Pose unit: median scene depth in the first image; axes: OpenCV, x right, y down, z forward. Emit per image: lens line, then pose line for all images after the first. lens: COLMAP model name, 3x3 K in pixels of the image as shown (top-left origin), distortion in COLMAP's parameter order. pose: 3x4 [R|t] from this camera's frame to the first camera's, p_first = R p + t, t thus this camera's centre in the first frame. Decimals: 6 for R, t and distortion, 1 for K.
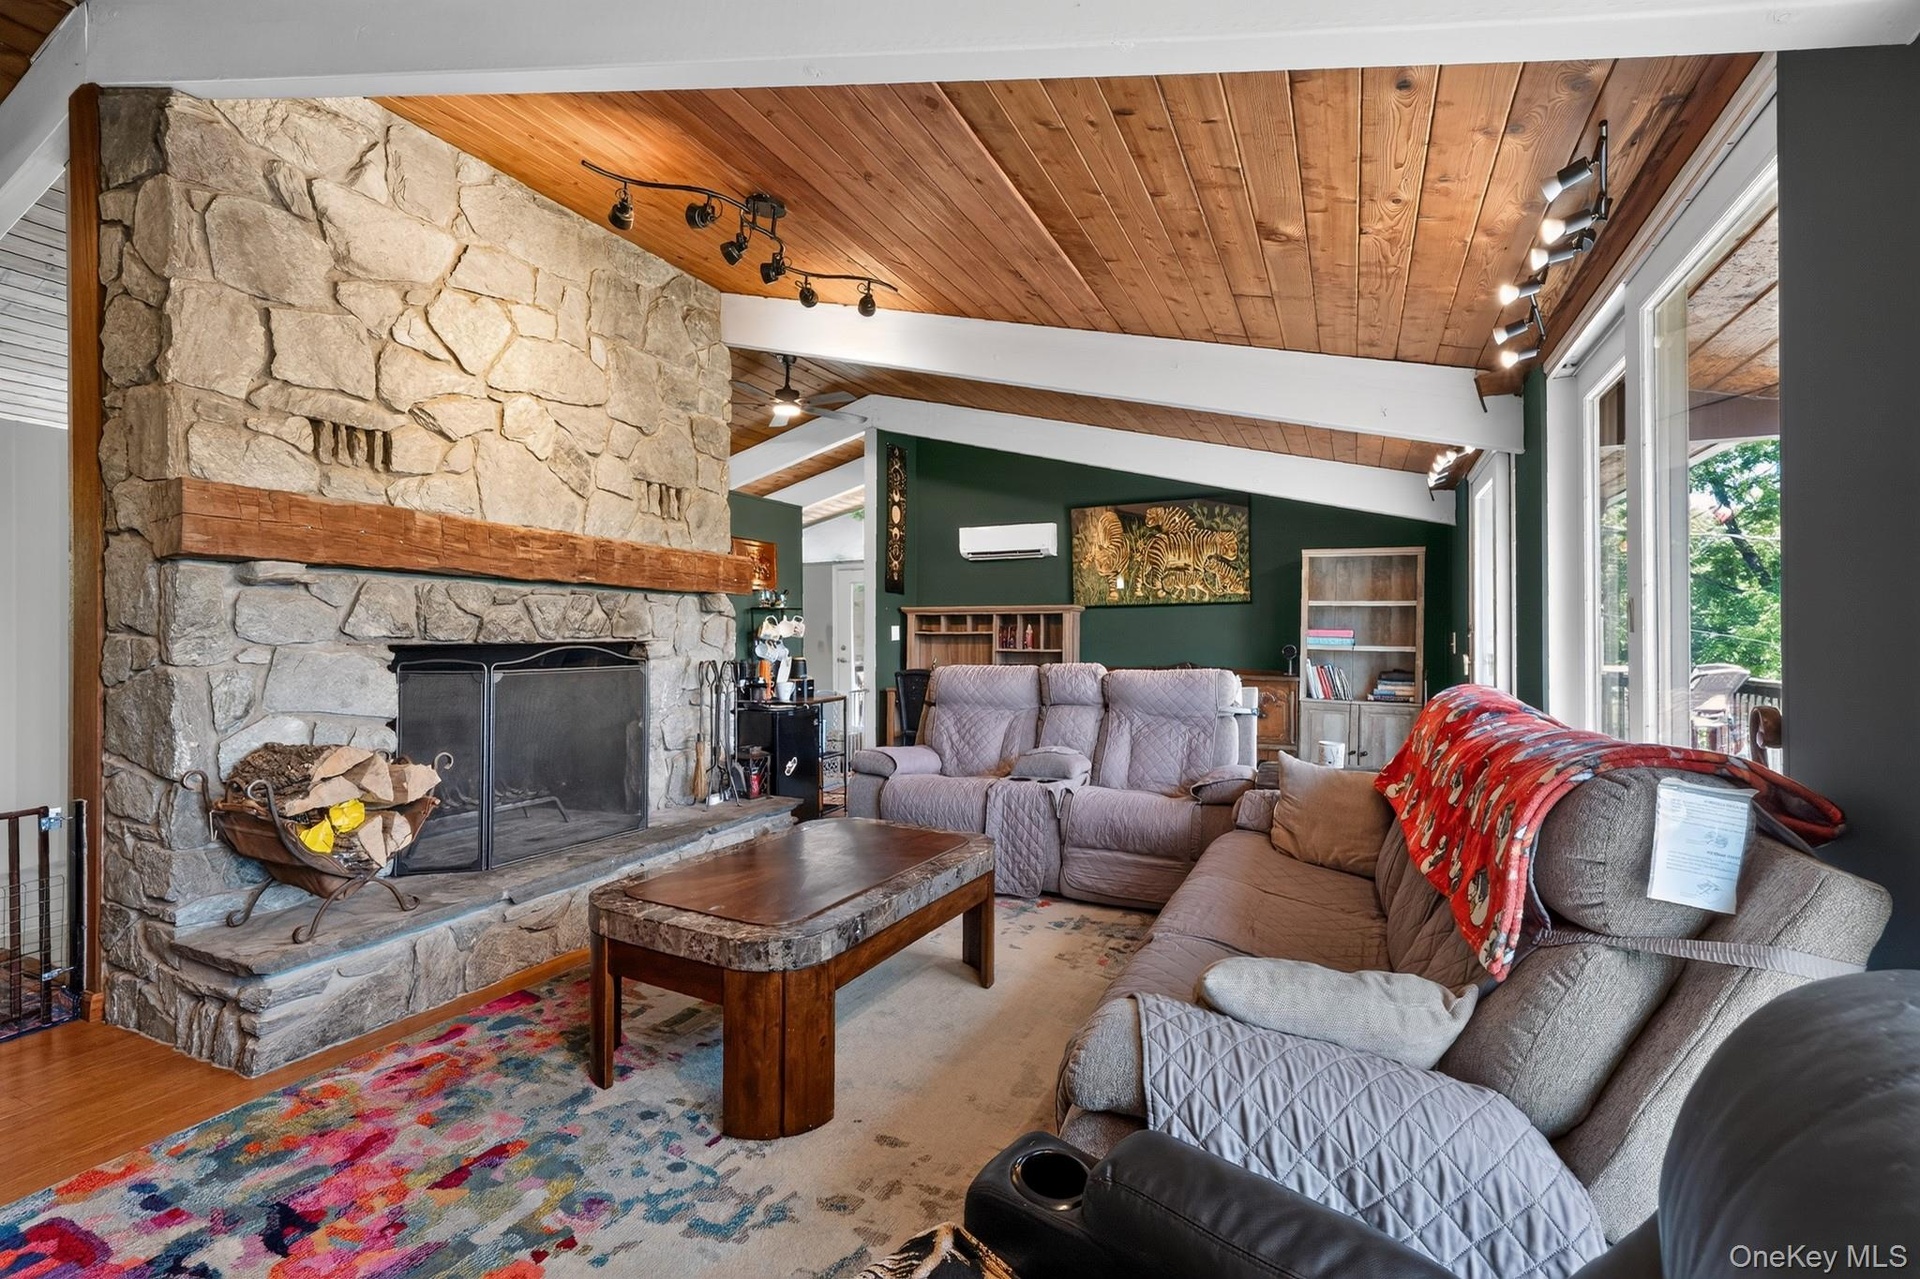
lens RADIAL K [[901.3, 0, 960.0], [0, 901.3, 639.5], [0, 0, 1]] dist [0.003046, -0.000036]
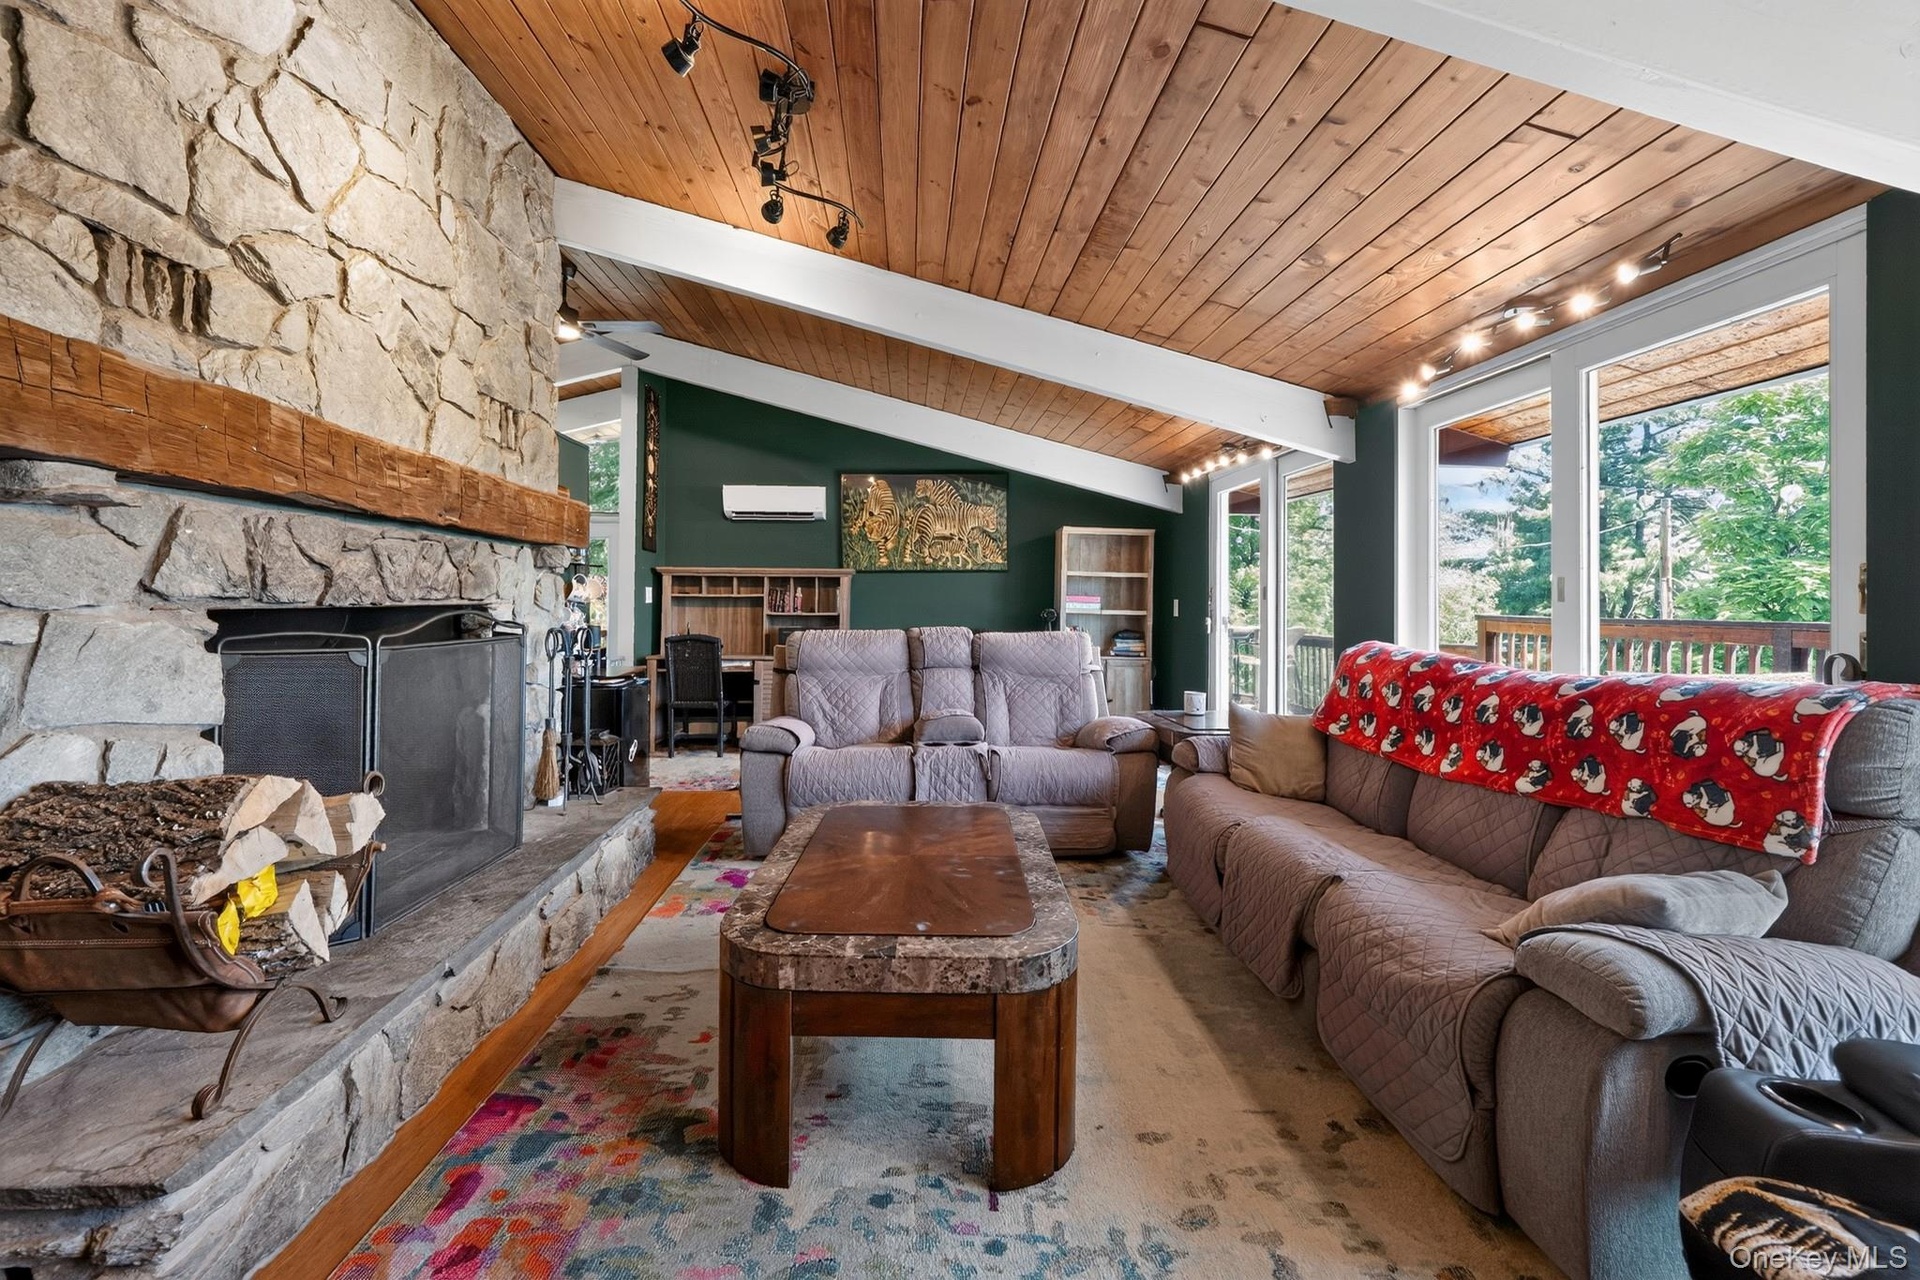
lens RADIAL K [[841.2, 0, 957.5], [0, 841.2, 603.5], [0, 0, 1]] dist [-0.002221, 0.000669]
pose [[0.868204, 0.004164, 0.496191, -0.439885], [-0.005014, 0.999987, 0.000382, -0.001060], [-0.496183, -0.002820, 0.868213, 0.215434]]
